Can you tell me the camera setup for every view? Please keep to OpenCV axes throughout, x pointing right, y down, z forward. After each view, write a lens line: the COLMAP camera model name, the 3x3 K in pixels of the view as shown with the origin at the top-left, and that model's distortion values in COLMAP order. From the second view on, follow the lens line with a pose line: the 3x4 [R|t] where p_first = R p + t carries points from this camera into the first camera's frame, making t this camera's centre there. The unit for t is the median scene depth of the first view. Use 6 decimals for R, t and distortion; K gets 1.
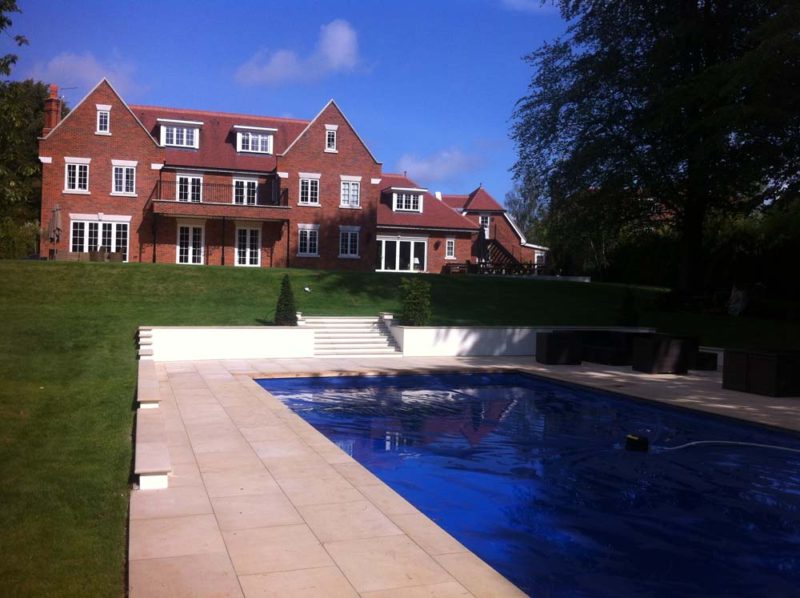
lens RADIAL K [[758.4, 0, 411.3], [0, 758.4, 294.0], [0, 0, 1]] dist [0.100693, -0.308756]
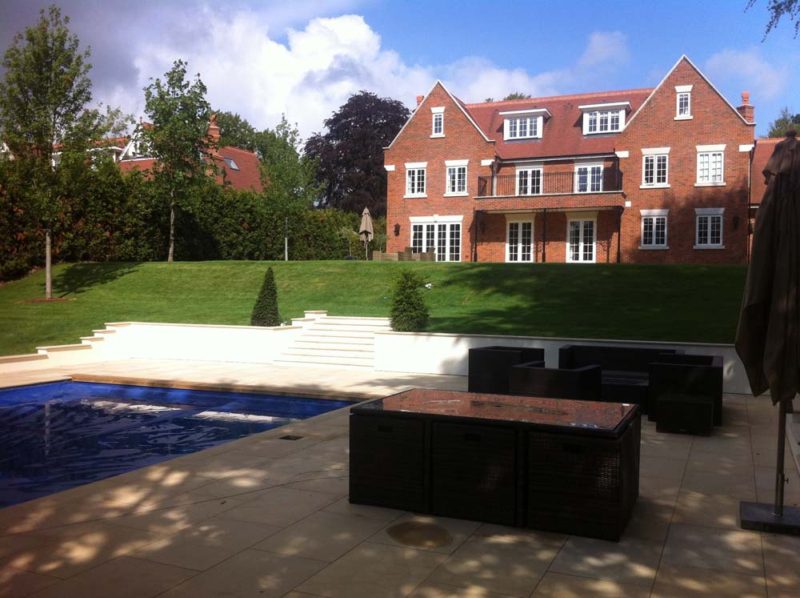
lens RADIAL K [[758.4, 0, 411.3], [0, 758.4, 294.0], [0, 0, 1]] dist [0.100693, -0.308756]
pose [[0.745783, 0.000844, -0.666189, 0.240642], [0.000713, 0.999998, 0.002065, -0.001906], [0.666189, -0.002015, 0.745780, 0.217140]]
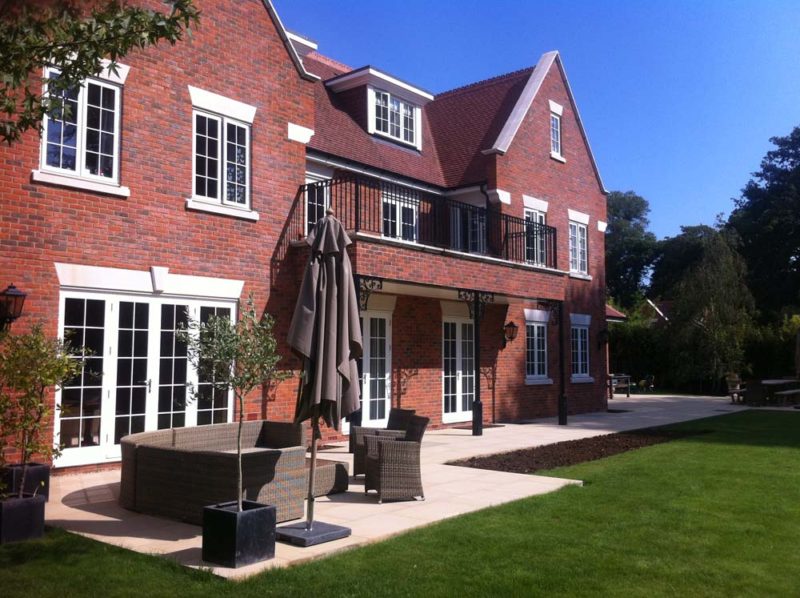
lens RADIAL K [[758.4, 0, 411.3], [0, 758.4, 294.0], [0, 0, 1]] dist [0.100693, -0.308756]
pose [[0.861853, 0.027891, 0.506391, -0.459062], [0.017397, 0.996273, -0.084482, -0.070142], [-0.506860, 0.081621, 0.858155, 0.705222]]
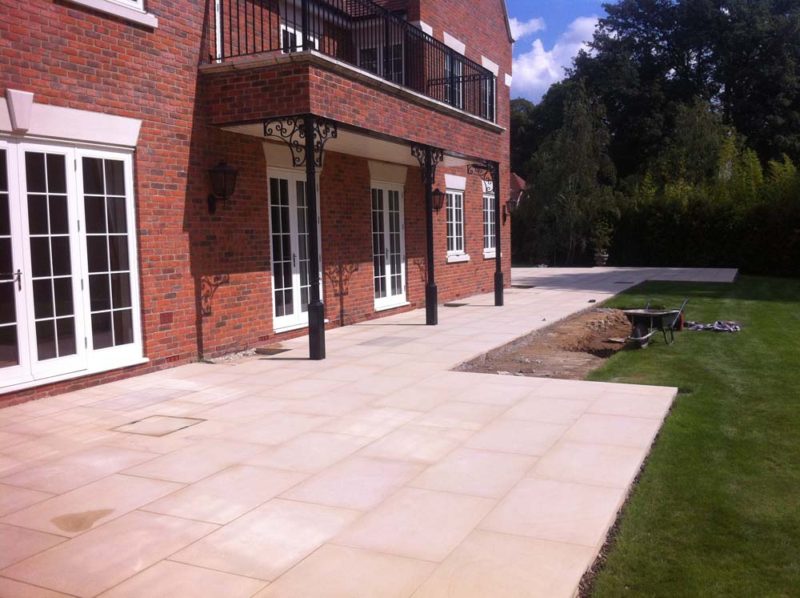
lens RADIAL K [[764.6, 0, 408.9], [0, 764.6, 298.5], [0, 0, 1]] dist [0.112758, -0.277491]
pose [[0.712103, -0.086596, 0.696714, -0.460462], [0.033830, 0.995444, 0.089149, -0.070621], [-0.701259, -0.039914, 0.711788, 0.798021]]
